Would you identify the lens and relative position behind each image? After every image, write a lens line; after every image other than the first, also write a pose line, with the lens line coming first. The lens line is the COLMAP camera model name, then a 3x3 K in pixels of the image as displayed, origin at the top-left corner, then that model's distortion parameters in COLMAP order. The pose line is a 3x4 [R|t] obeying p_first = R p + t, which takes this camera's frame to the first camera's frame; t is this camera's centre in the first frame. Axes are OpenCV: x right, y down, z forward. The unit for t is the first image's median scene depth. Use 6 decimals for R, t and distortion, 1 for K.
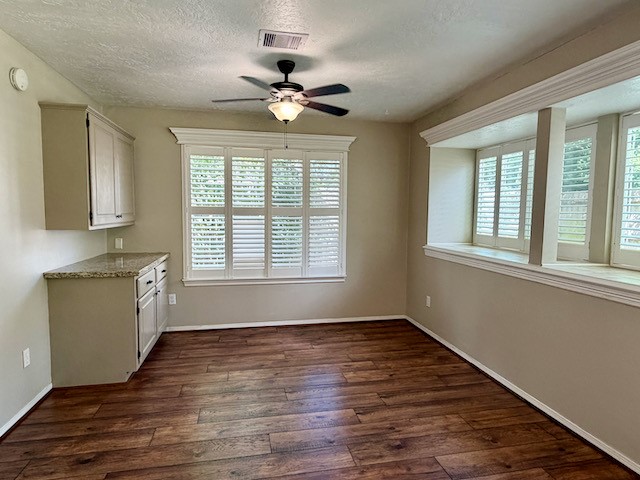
lens RADIAL K [[378.1, 0, 318.8], [0, 378.1, 237.8], [0, 0, 1]] dist [0.003066, 0.000508]
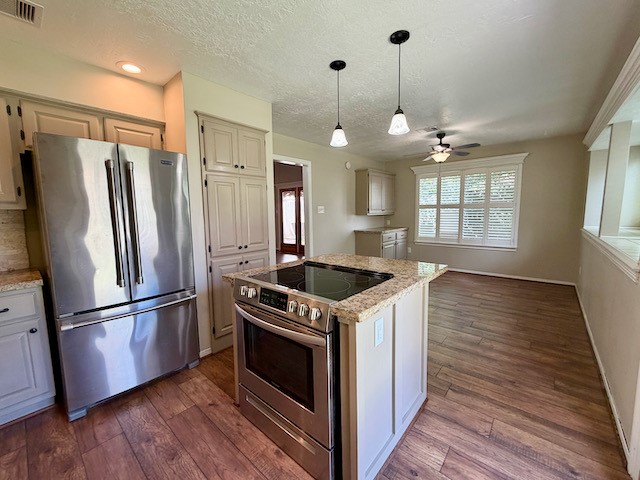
lens RADIAL K [[265.3, 0, 317.0], [0, 265.3, 238.1], [0, 0, 1]] dist [0.001404, 0.000103]
pose [[0.601392, 0.062892, -0.796475, 0.545540], [-0.033242, 0.998003, 0.053705, 0.042159], [0.798262, -0.005821, 0.602282, -0.333956]]
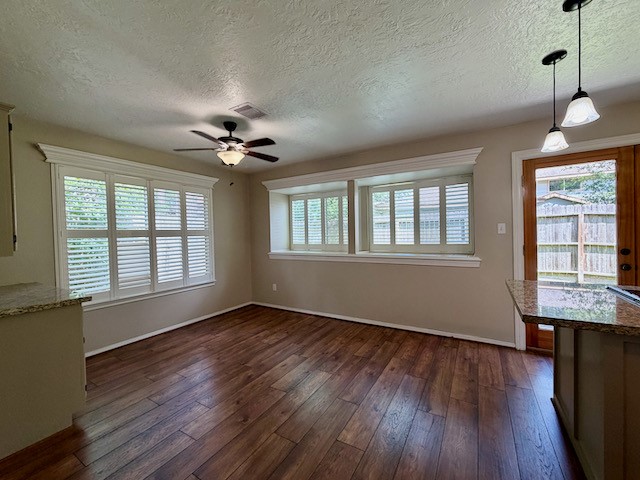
lens RADIAL K [[265.3, 0, 320.9], [0, 265.3, 237.6], [0, 0, 1]] dist [0.001404, 0.000103]
pose [[0.675733, -0.033663, 0.736377, -0.460724], [0.079754, 0.996431, -0.027635, 0.006867], [-0.732819, 0.077403, 0.676007, 0.099921]]
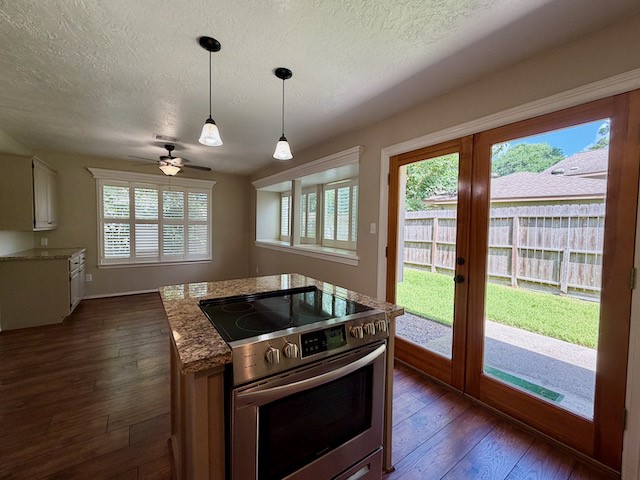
lens RADIAL K [[265.3, 0, 321.7], [0, 265.3, 237.8], [0, 0, 1]] dist [0.001404, 0.000103]
pose [[0.919790, -0.007902, 0.392331, 0.073353], [0.016477, 0.999693, -0.018495, 0.041396], [-0.392064, 0.023476, 0.919638, -0.437671]]
